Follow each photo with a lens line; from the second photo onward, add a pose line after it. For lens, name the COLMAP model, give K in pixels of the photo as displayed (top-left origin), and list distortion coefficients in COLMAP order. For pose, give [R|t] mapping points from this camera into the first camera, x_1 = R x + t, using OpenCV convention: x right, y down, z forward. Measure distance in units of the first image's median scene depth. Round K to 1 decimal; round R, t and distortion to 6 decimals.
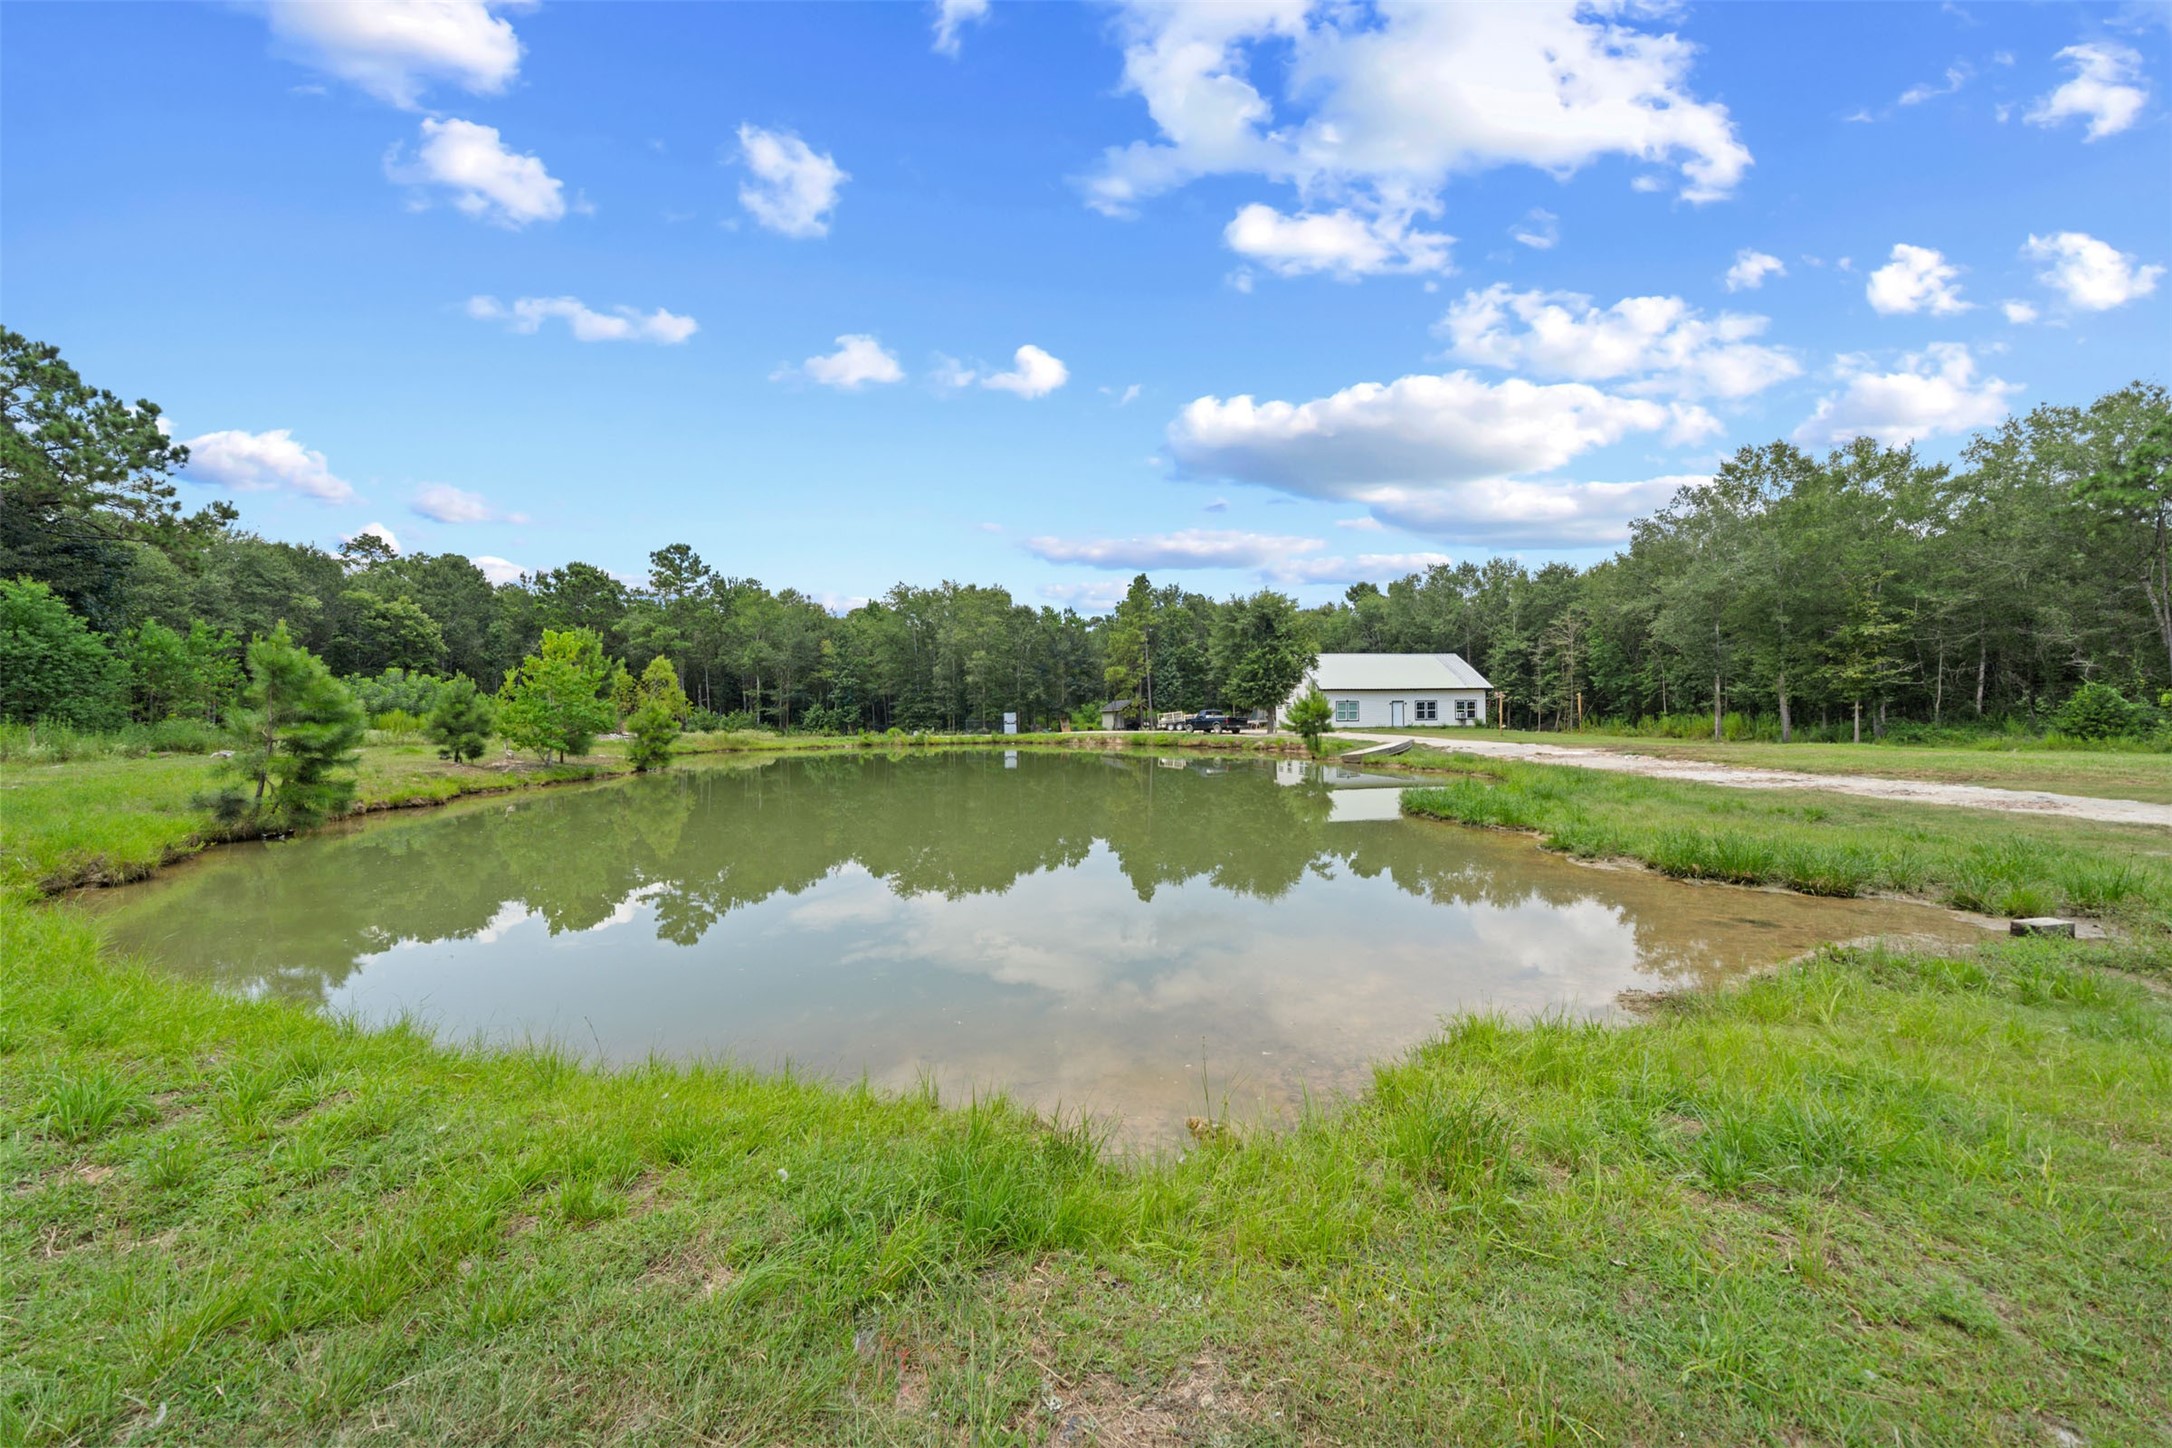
lens RADIAL K [[753.1, 0, 1081.8], [0, 753.1, 726.7], [0, 0, 1]] dist [-0.001054, -0.000065]
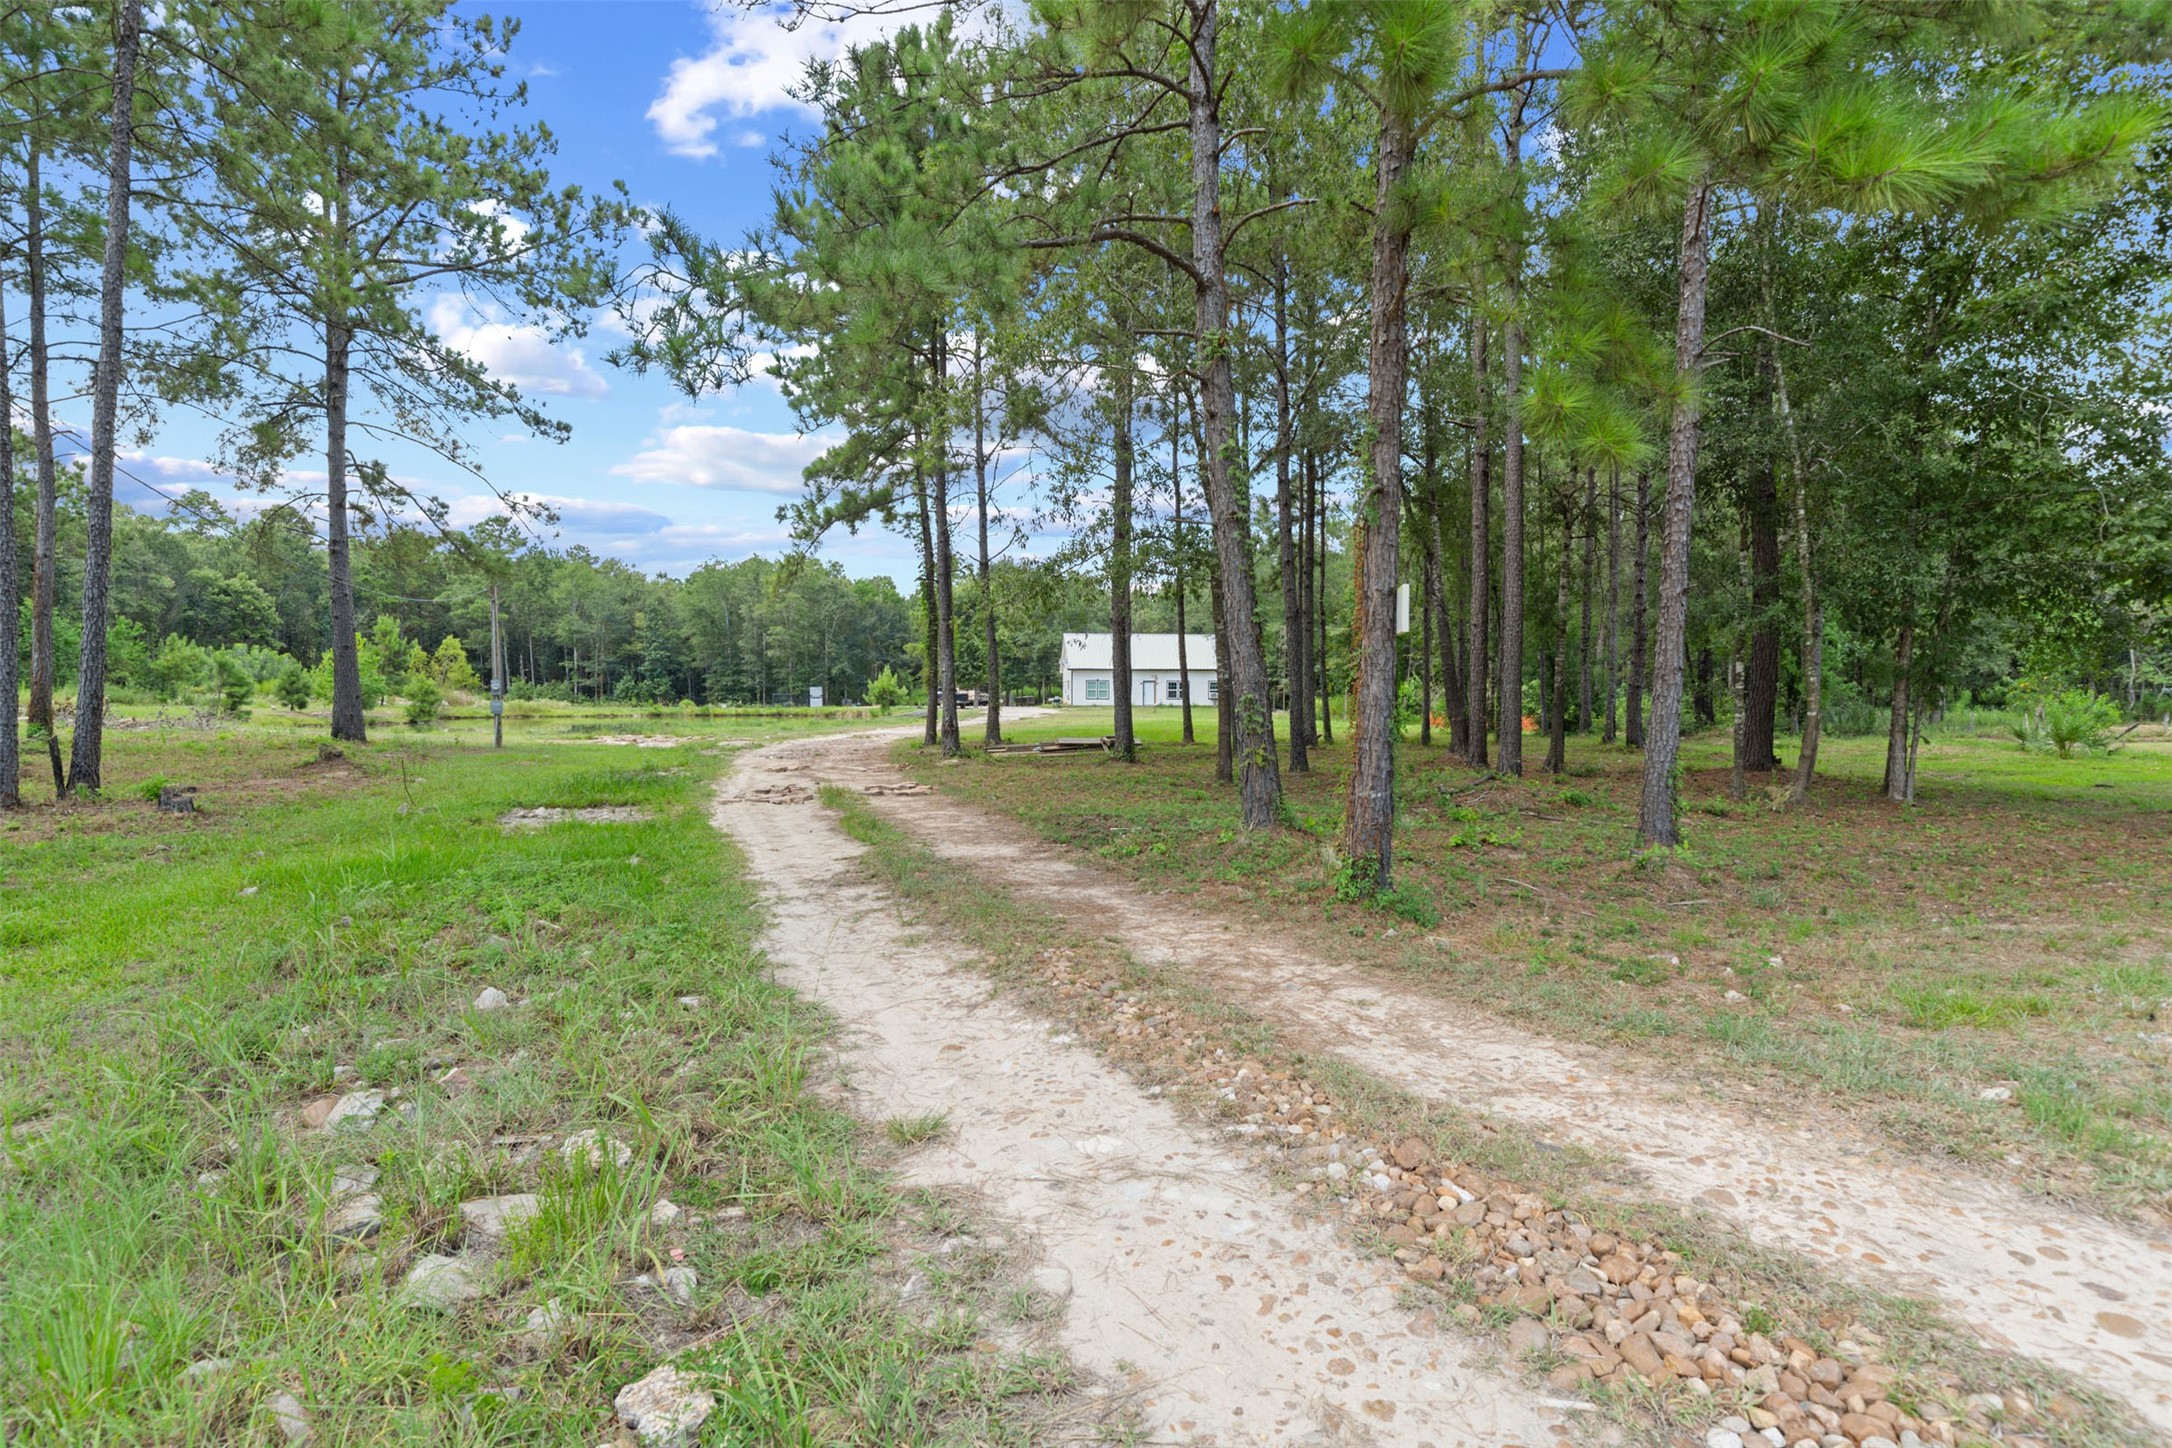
lens RADIAL K [[1050.8, 0, 1078.1], [0, 1050.8, 745.3], [0, 0, 1]] dist [-0.001610, 0.000727]
pose [[0.998741, 0.016983, -0.047198, 0.395441], [-0.015310, 0.999250, 0.035581, 0.005030], [0.047767, -0.034813, 0.998252, -0.481150]]
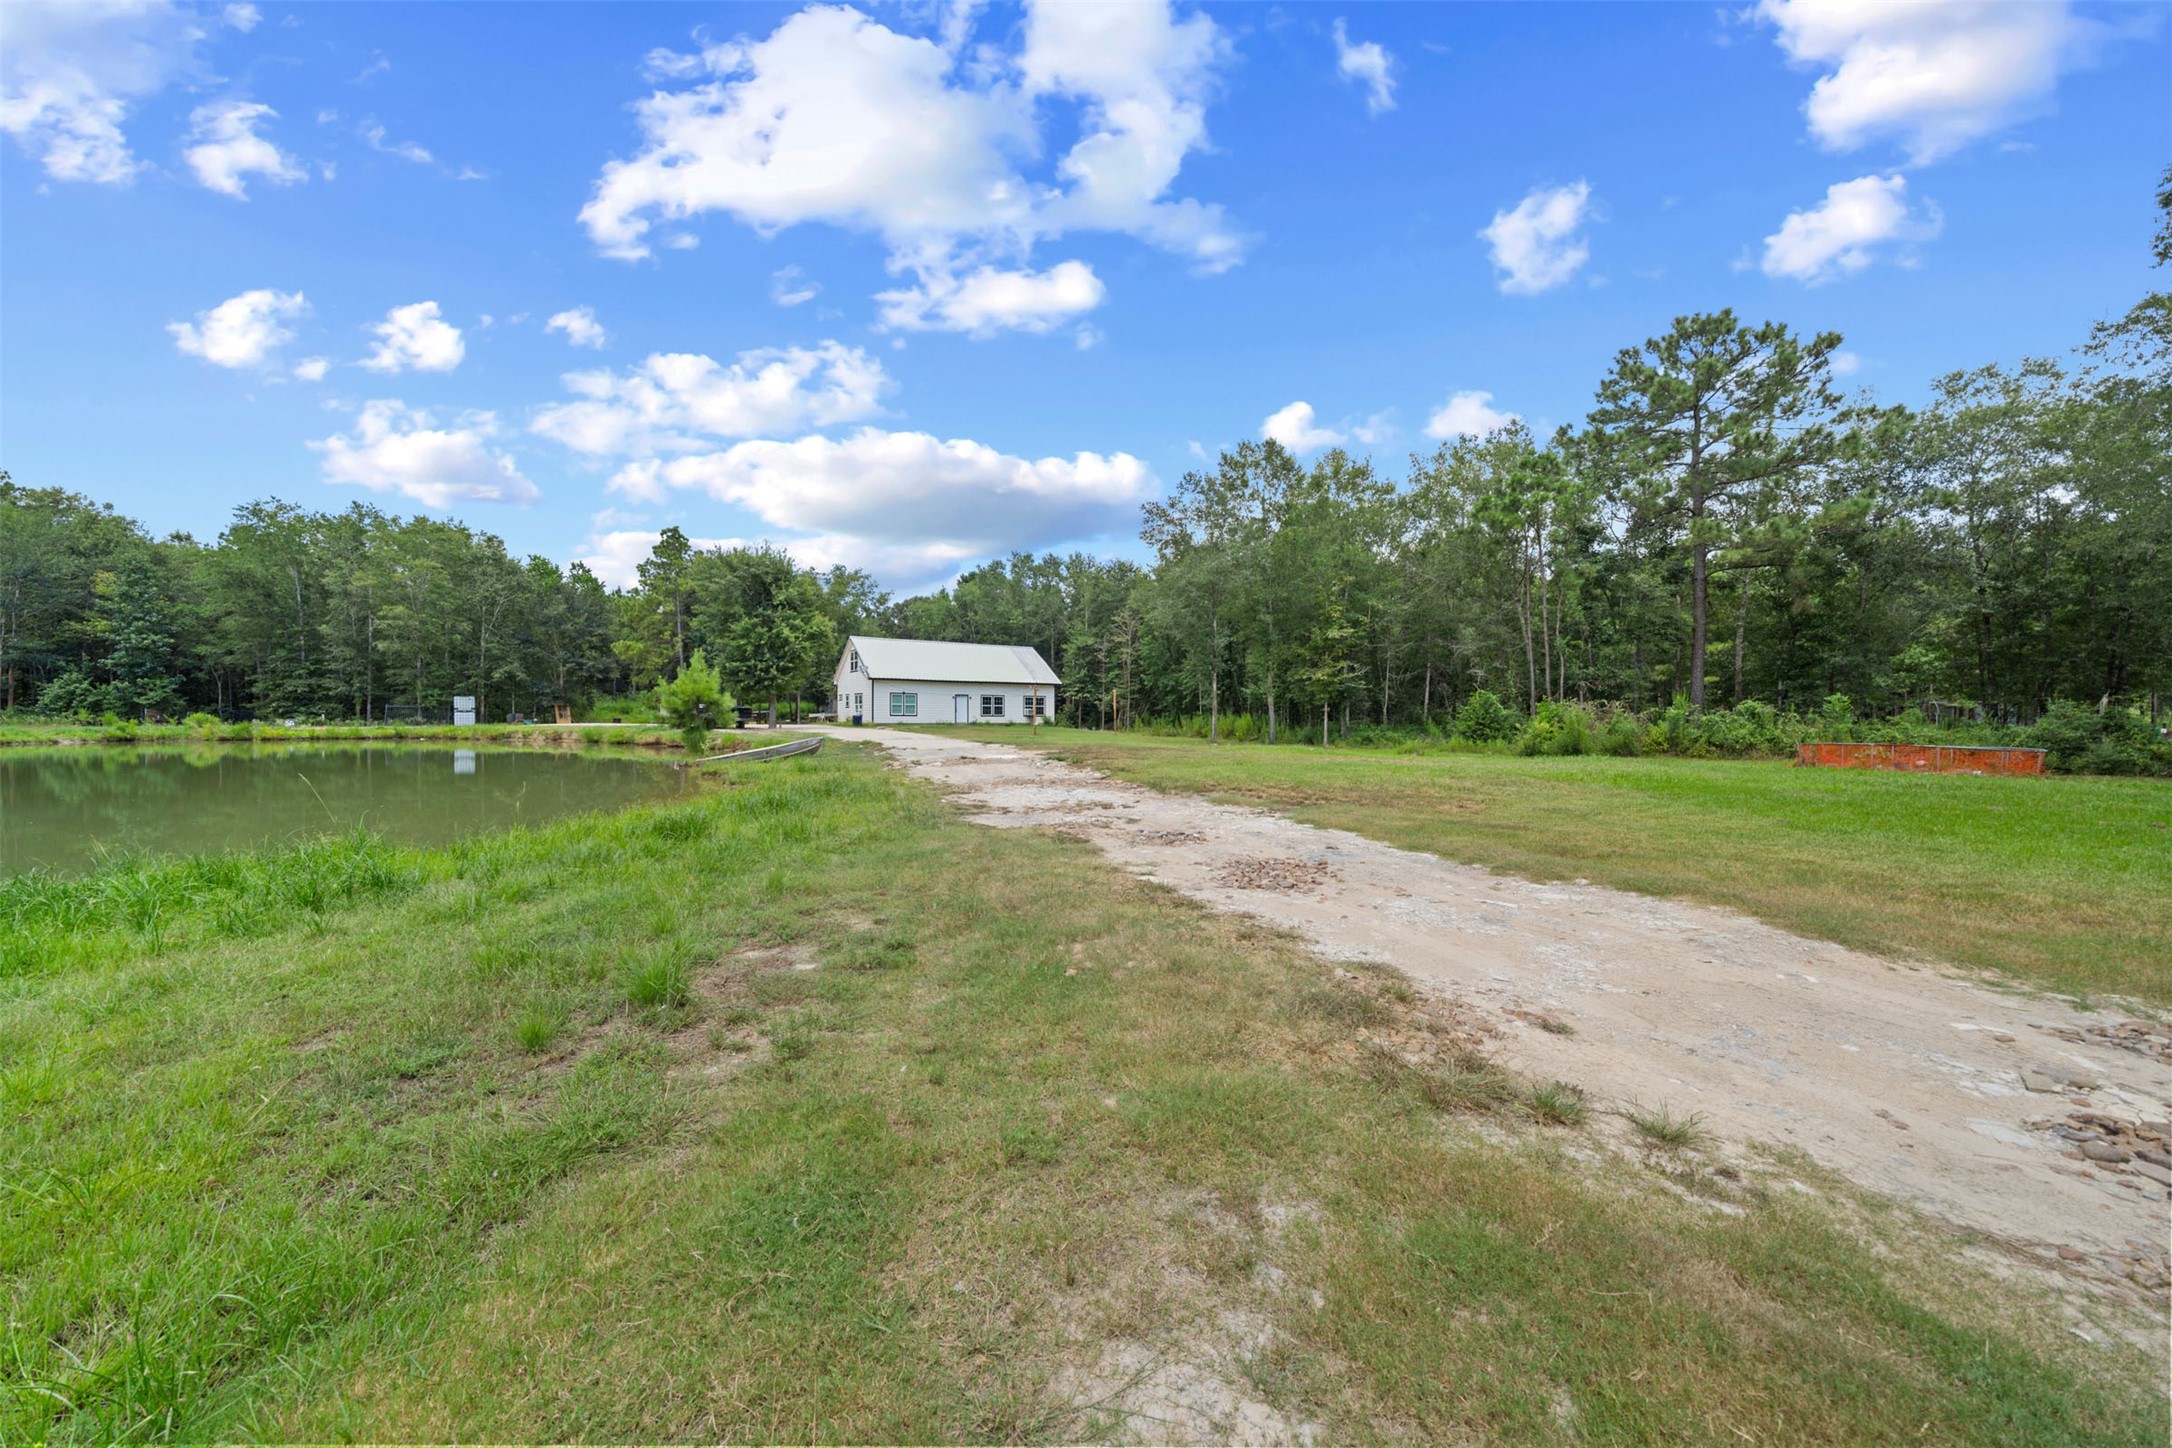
lens RADIAL K [[753.1, 0, 1081.0], [0, 753.1, 724.9], [0, 0, 1]] dist [-0.001054, -0.000065]
pose [[0.914366, 0.014118, 0.404643, 0.187989], [-0.015060, 0.999886, -0.000855, 0.000584], [-0.404609, -0.005312, 0.914474, 0.119962]]
